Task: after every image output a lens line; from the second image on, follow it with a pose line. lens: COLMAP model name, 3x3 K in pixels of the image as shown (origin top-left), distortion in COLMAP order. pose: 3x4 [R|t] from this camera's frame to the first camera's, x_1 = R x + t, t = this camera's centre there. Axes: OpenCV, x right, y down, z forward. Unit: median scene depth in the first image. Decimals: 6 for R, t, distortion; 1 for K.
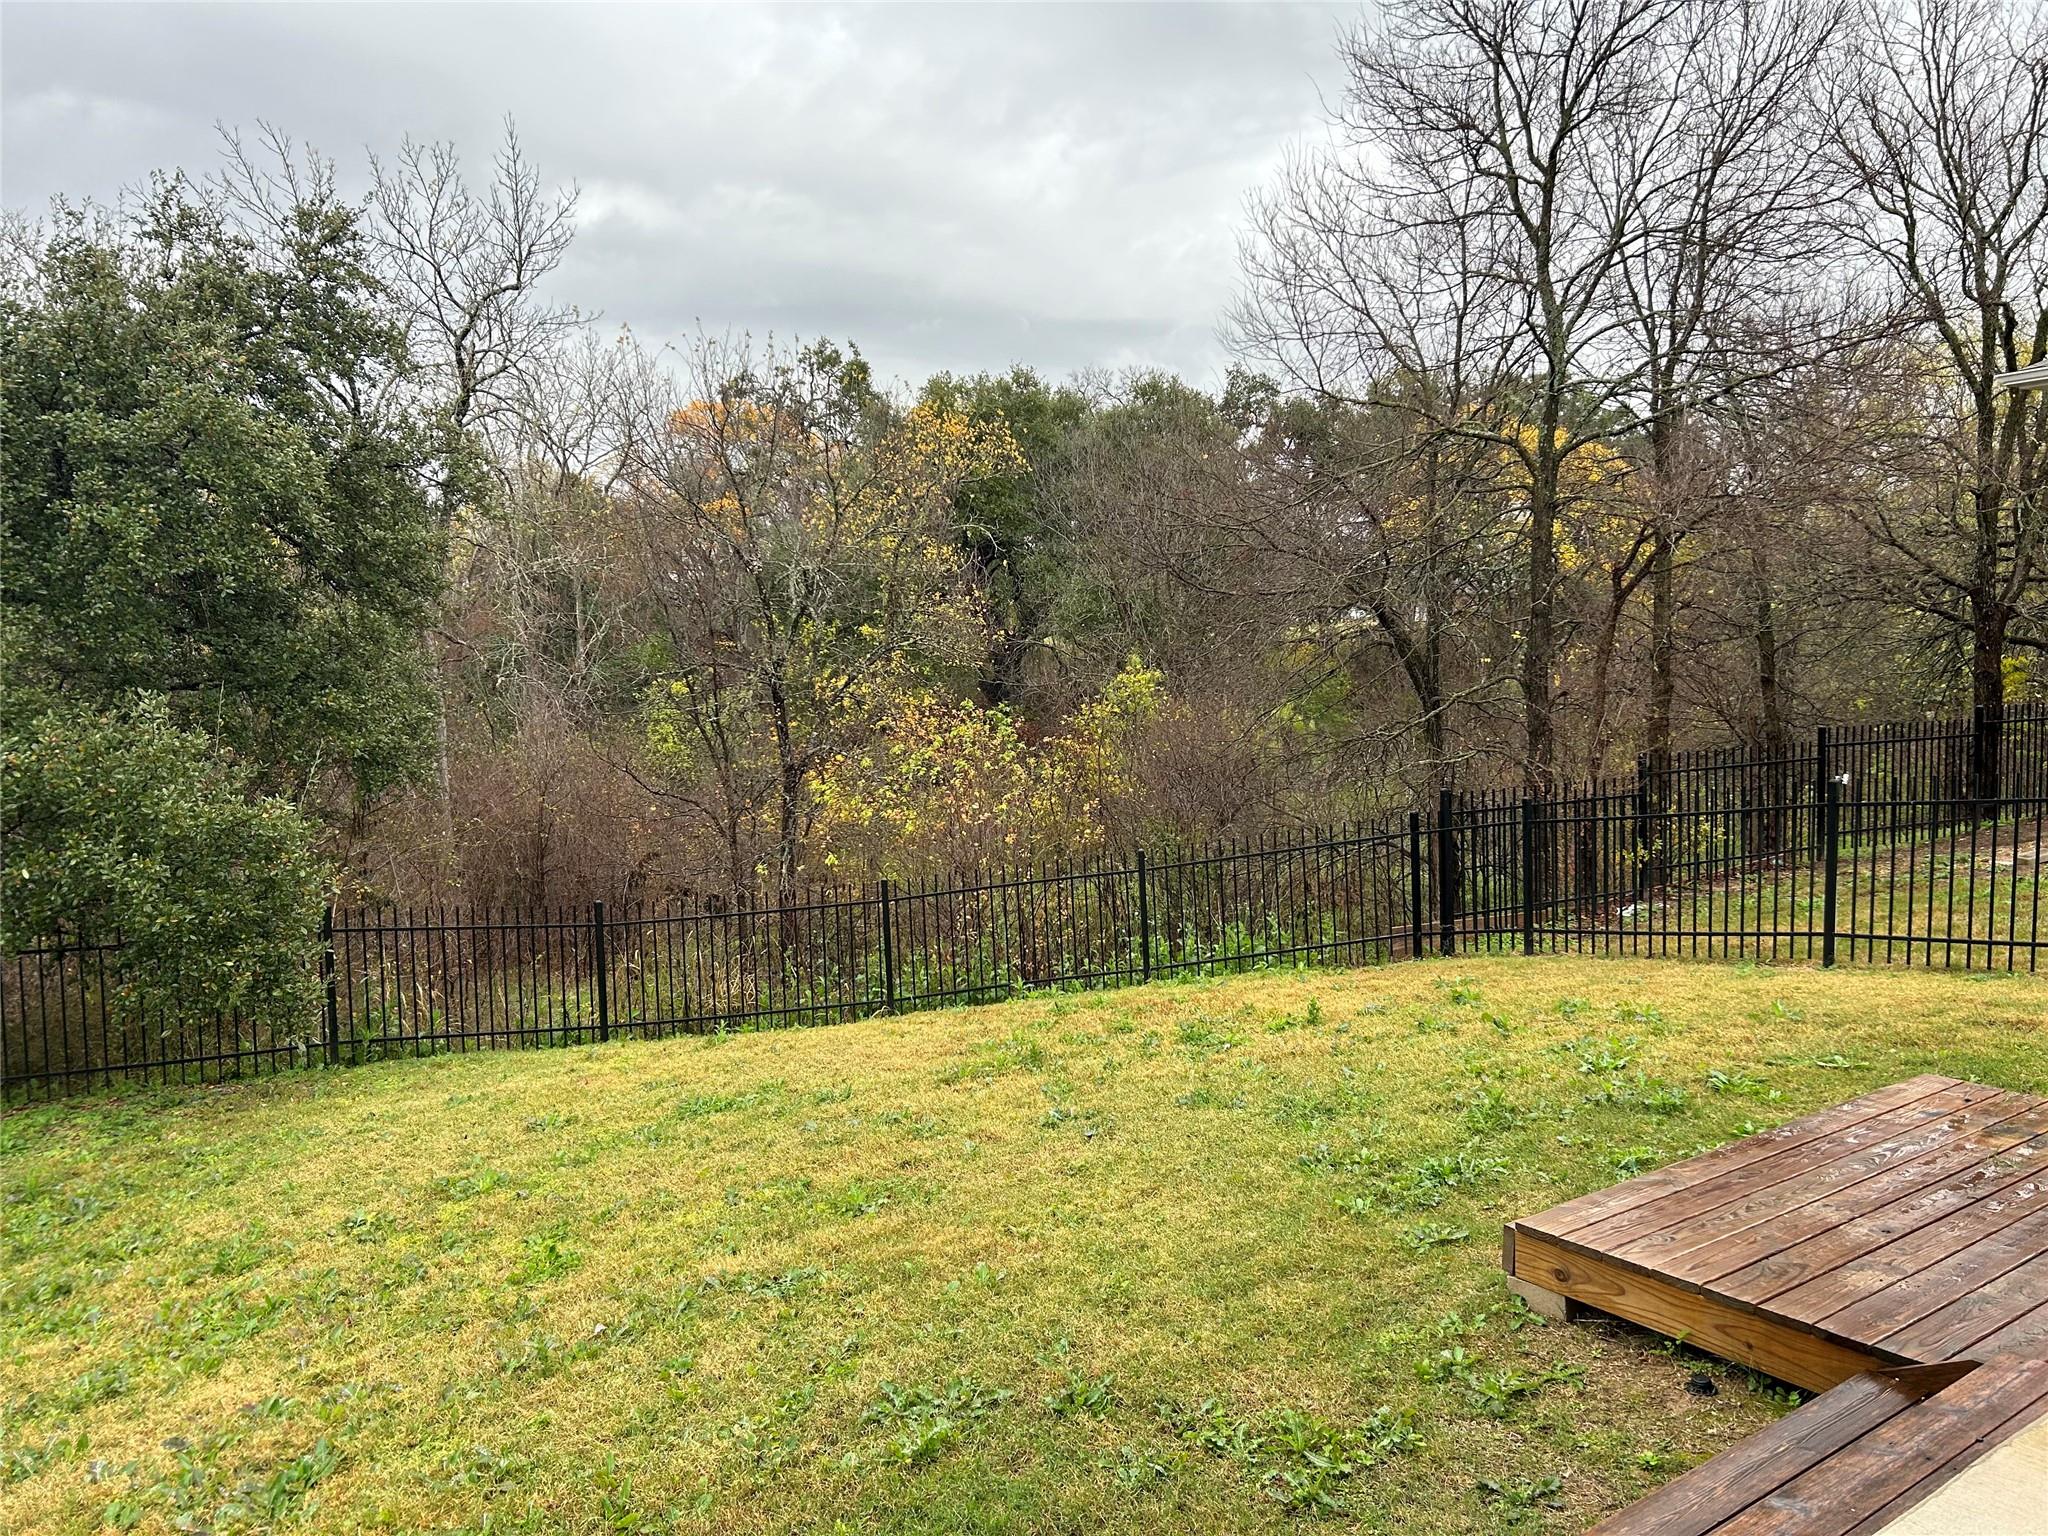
lens RADIAL K [[1532.5, 0, 1040.2], [0, 1532.5, 772.3], [0, 0, 1]] dist [0.064375, -0.070919]
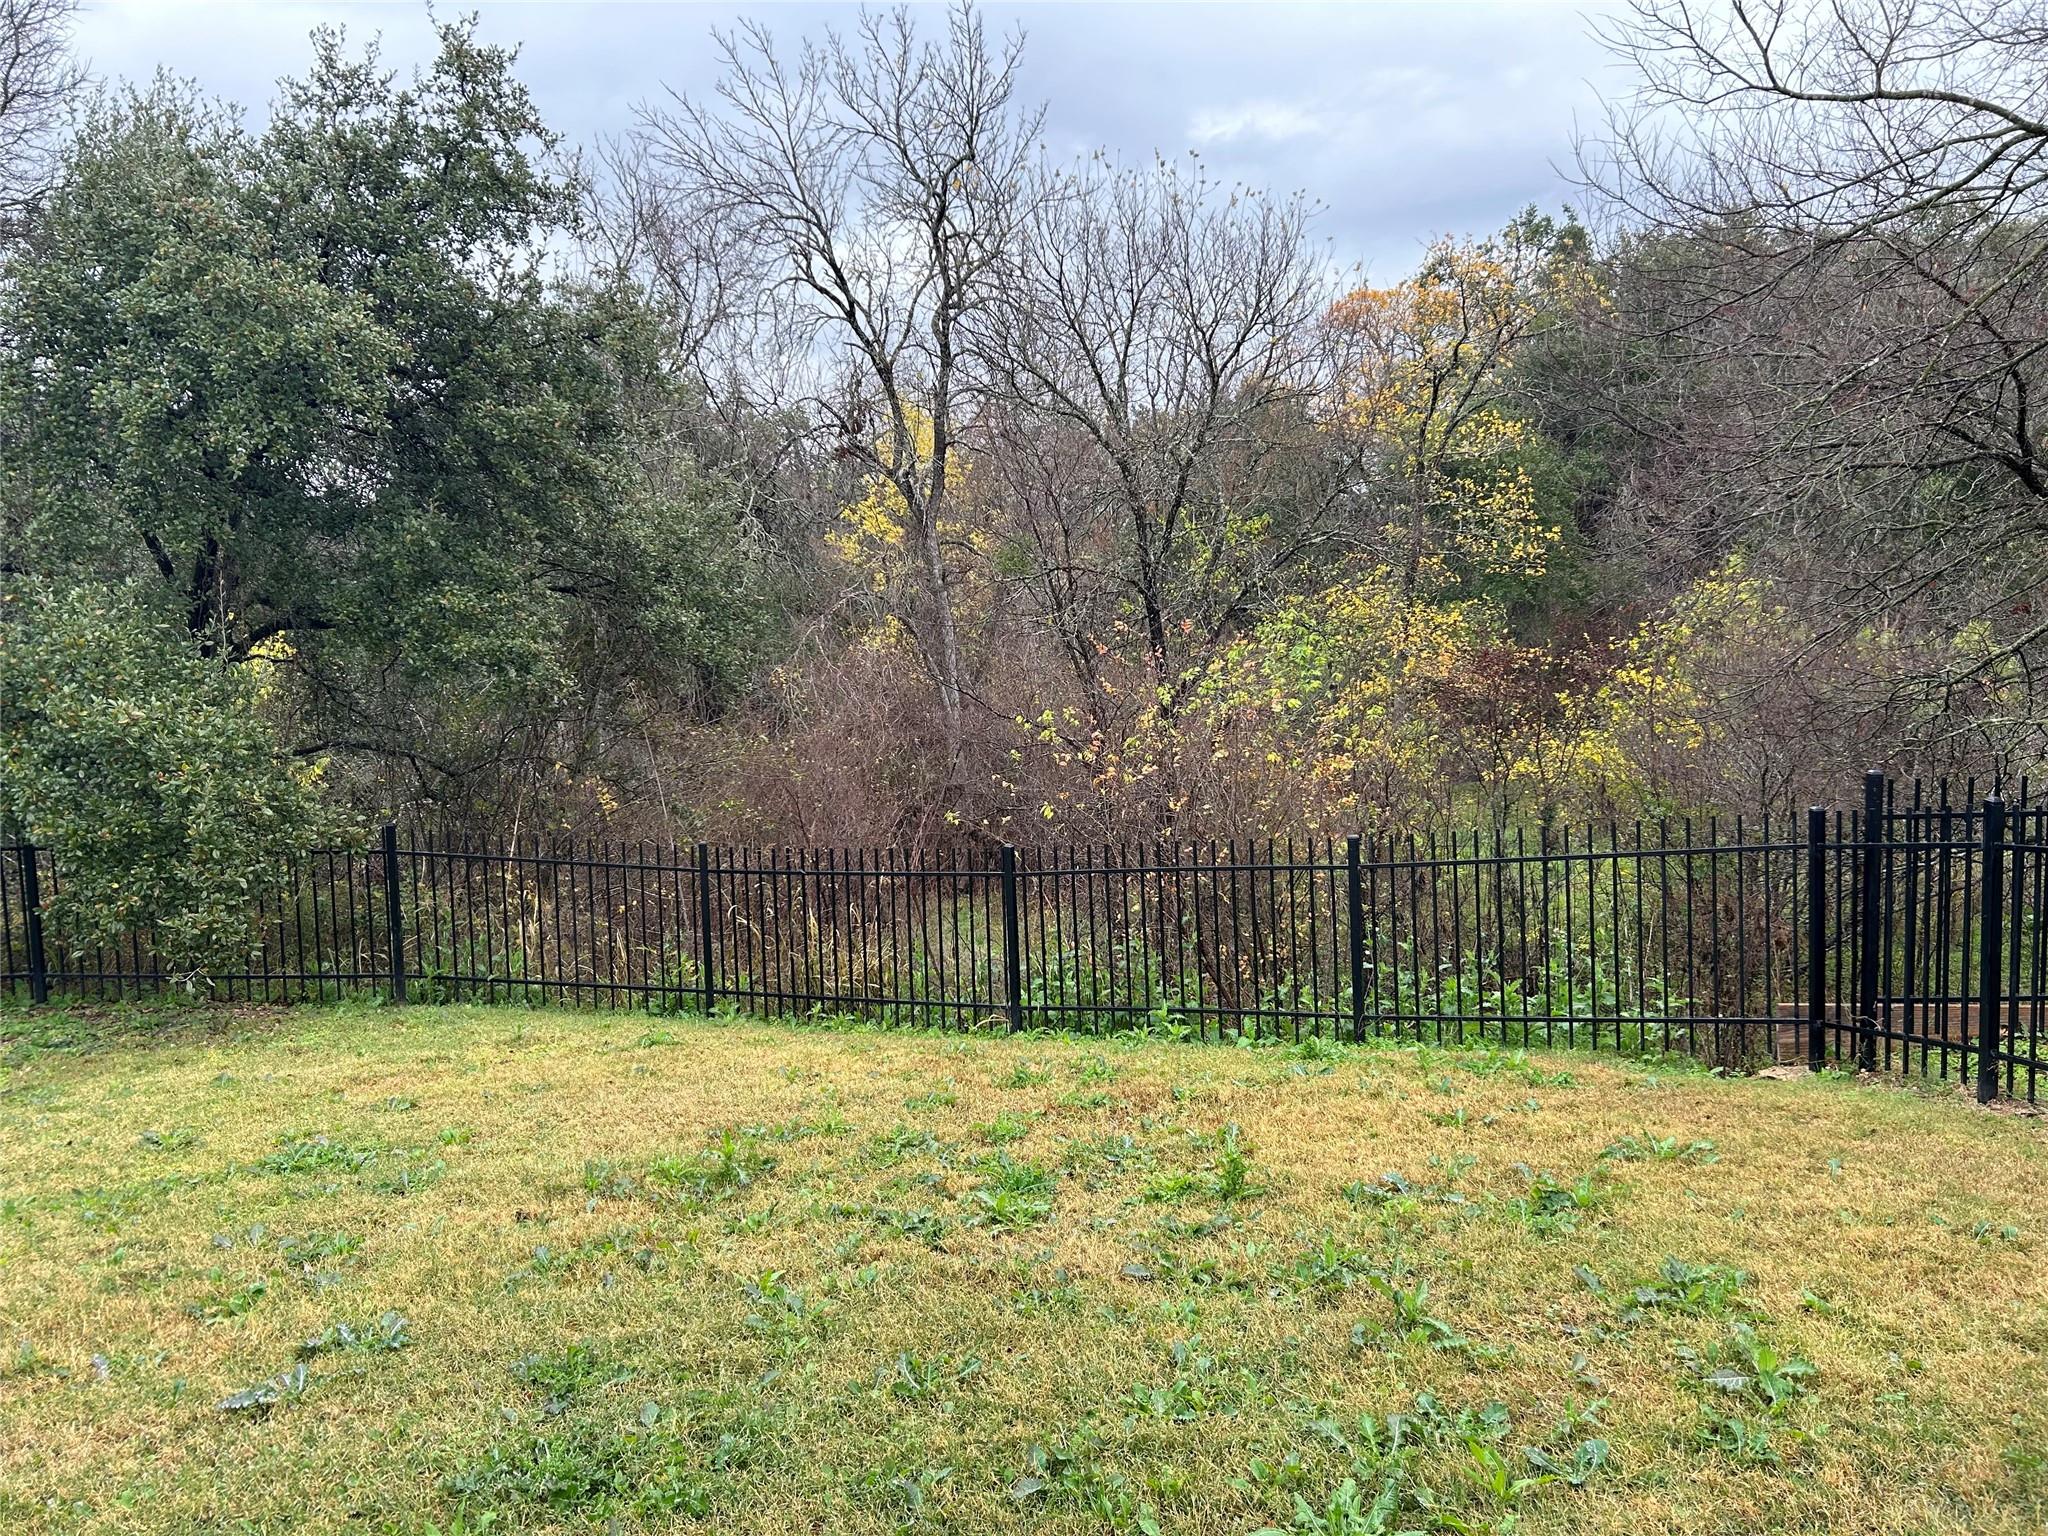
lens RADIAL K [[1532.5, 0, 1008.8], [0, 1532.5, 767.5], [0, 0, 1]] dist [0.064375, -0.070919]
pose [[0.866814, 0.062163, -0.494742, 0.260726], [-0.037974, 0.997547, 0.058807, -0.012687], [0.497184, -0.032188, 0.867048, 0.344607]]
